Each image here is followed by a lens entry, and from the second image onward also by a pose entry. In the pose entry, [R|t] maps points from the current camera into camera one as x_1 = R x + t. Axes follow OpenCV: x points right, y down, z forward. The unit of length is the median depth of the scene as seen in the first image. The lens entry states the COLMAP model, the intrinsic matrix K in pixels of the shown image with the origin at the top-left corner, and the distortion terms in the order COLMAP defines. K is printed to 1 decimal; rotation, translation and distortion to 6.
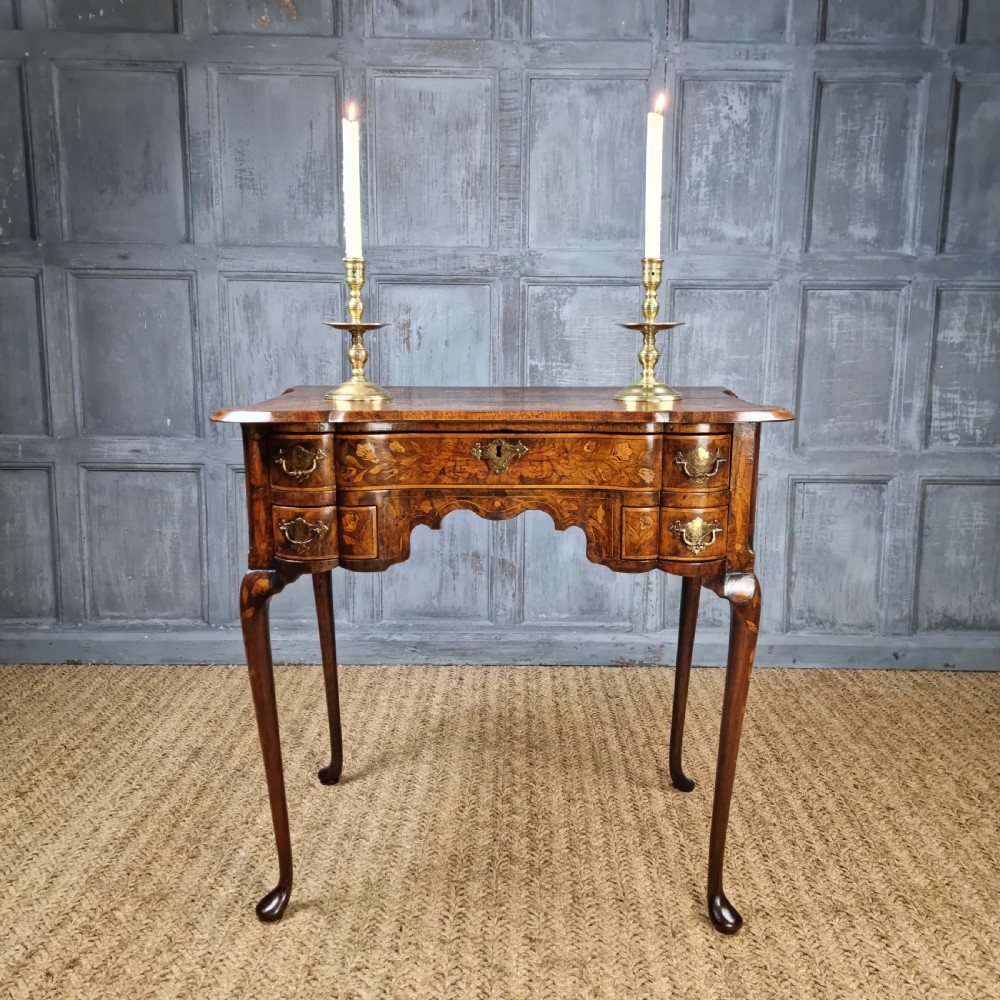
lens RADIAL K [[924.9, 0, 510.1], [0, 924.9, 498.8], [0, 0, 1]] dist [0.045708, 0.000000]
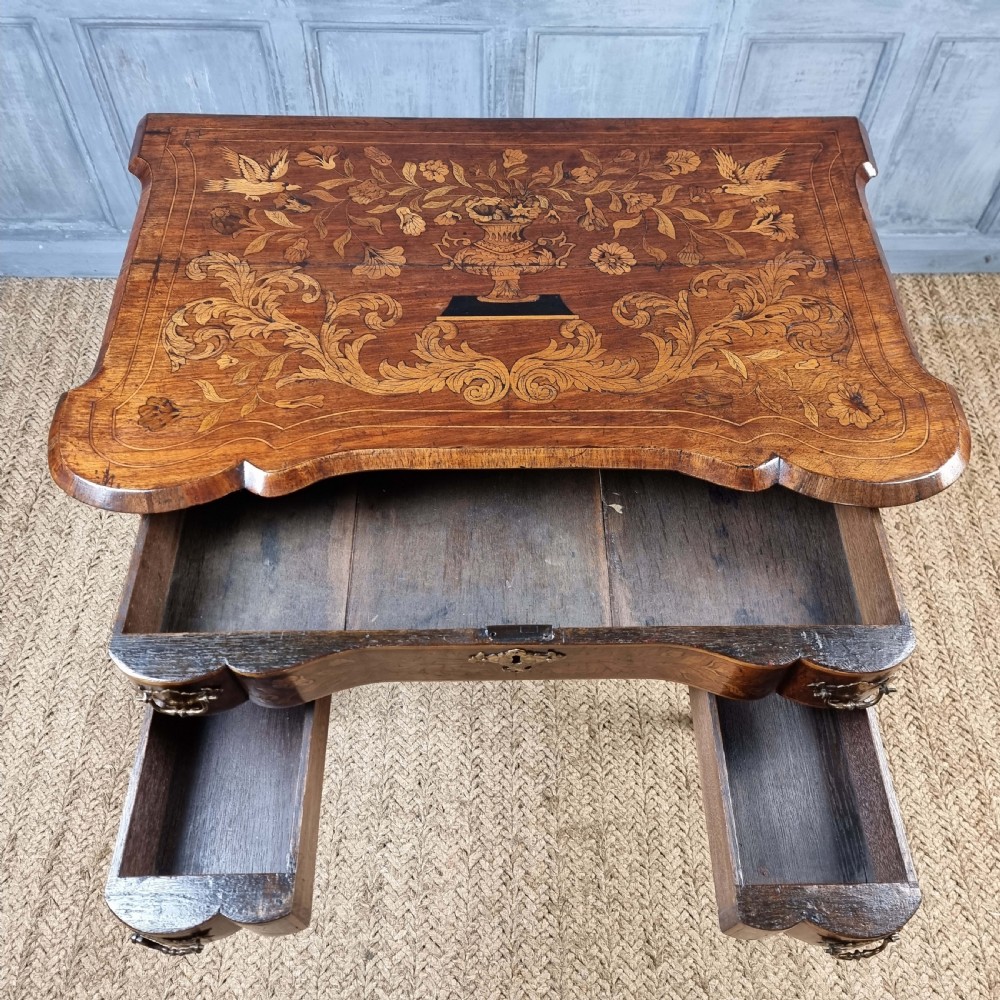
lens RADIAL K [[936.3, 0, 514.8], [0, 936.3, 485.5], [0, 0, 1]] dist [0.036857, 0.000000]
pose [[0.999514, -0.011533, 0.028952, -0.025822], [-0.012962, 0.691006, 0.722732, -0.321013], [-0.028341, -0.722757, 0.690521, 0.340535]]
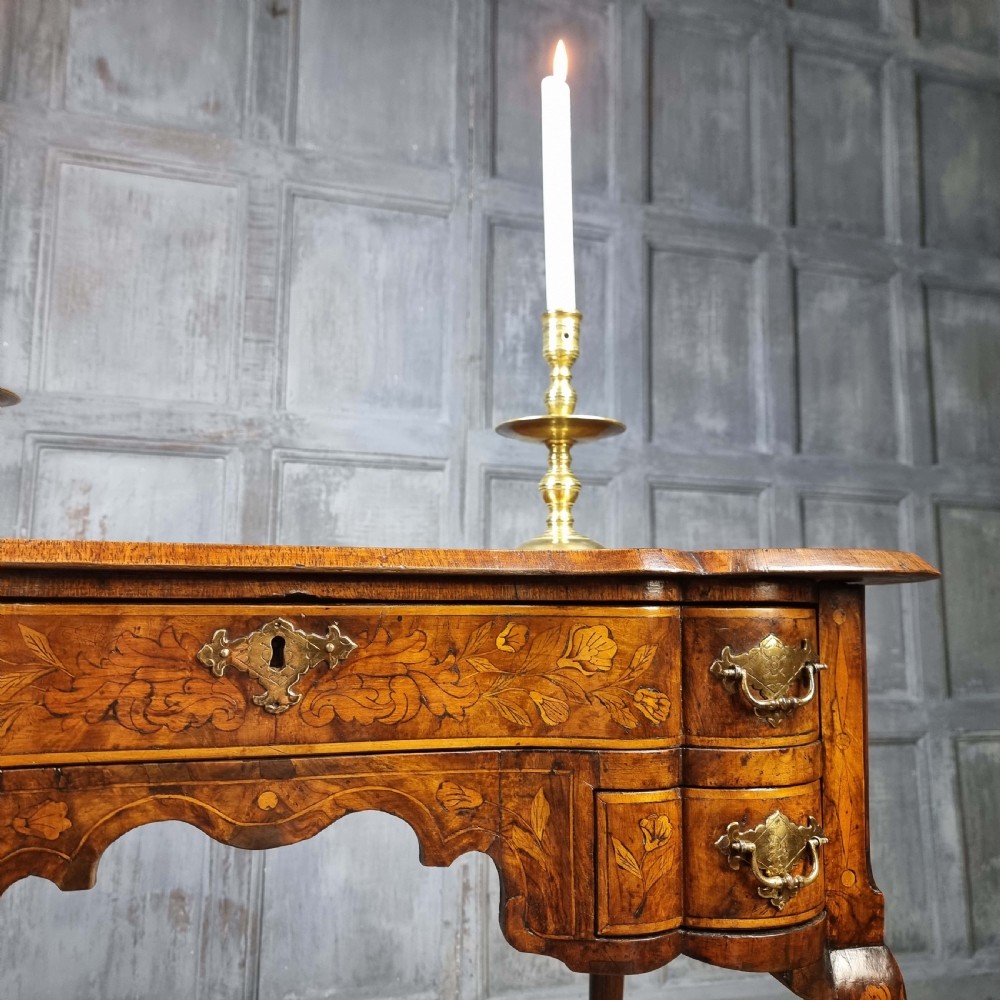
lens RADIAL K [[936.3, 0, 500.6], [0, 936.3, 503.6], [0, 0, 1]] dist [0.036857, 0.000000]
pose [[0.959447, 0.038573, 0.279236, -0.019992], [0.043858, 0.958103, -0.283046, 0.001580], [-0.278455, 0.283815, 0.917558, 0.356534]]
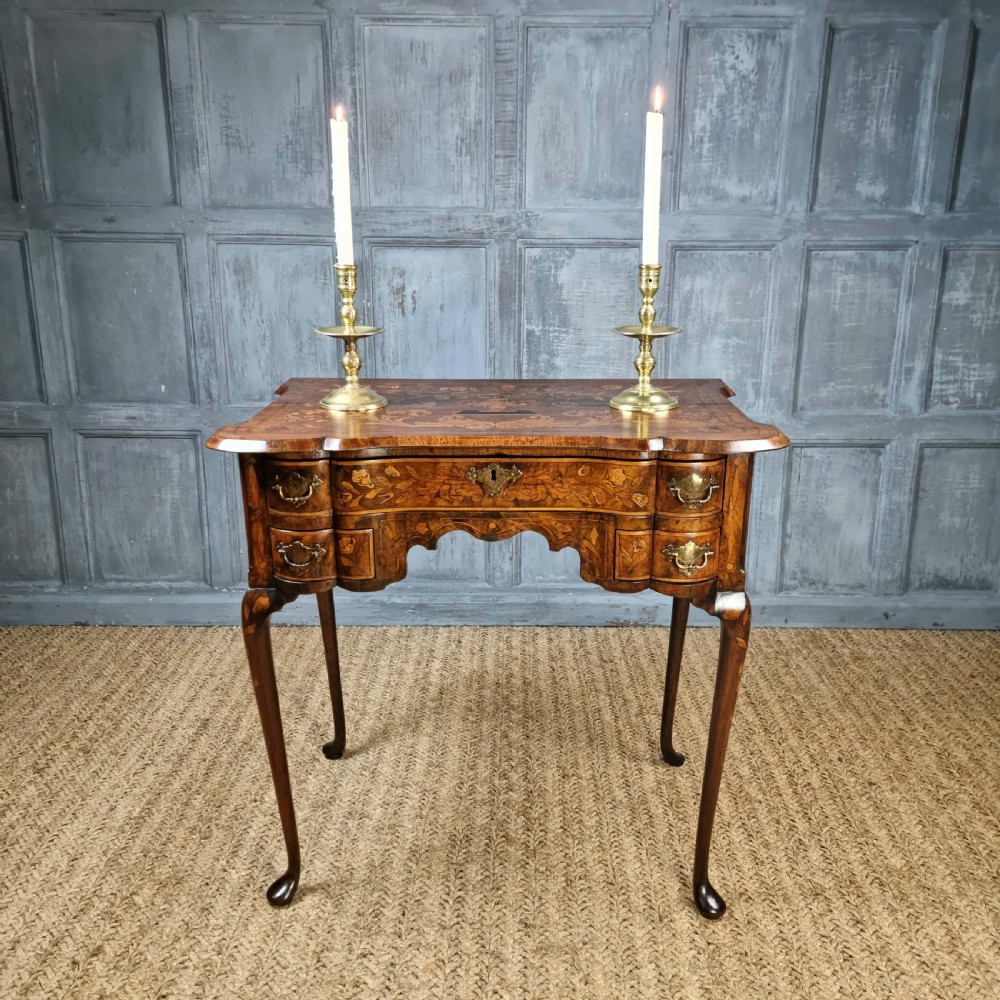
lens RADIAL K [[924.9, 0, 505.0], [0, 924.9, 501.9], [0, 0, 1]] dist [0.045708, 0.000000]
pose [[0.999985, -0.002519, -0.004900, 0.002954], [0.003047, 0.993832, 0.110856, -0.078367], [0.004591, -0.110869, 0.993824, -0.000821]]
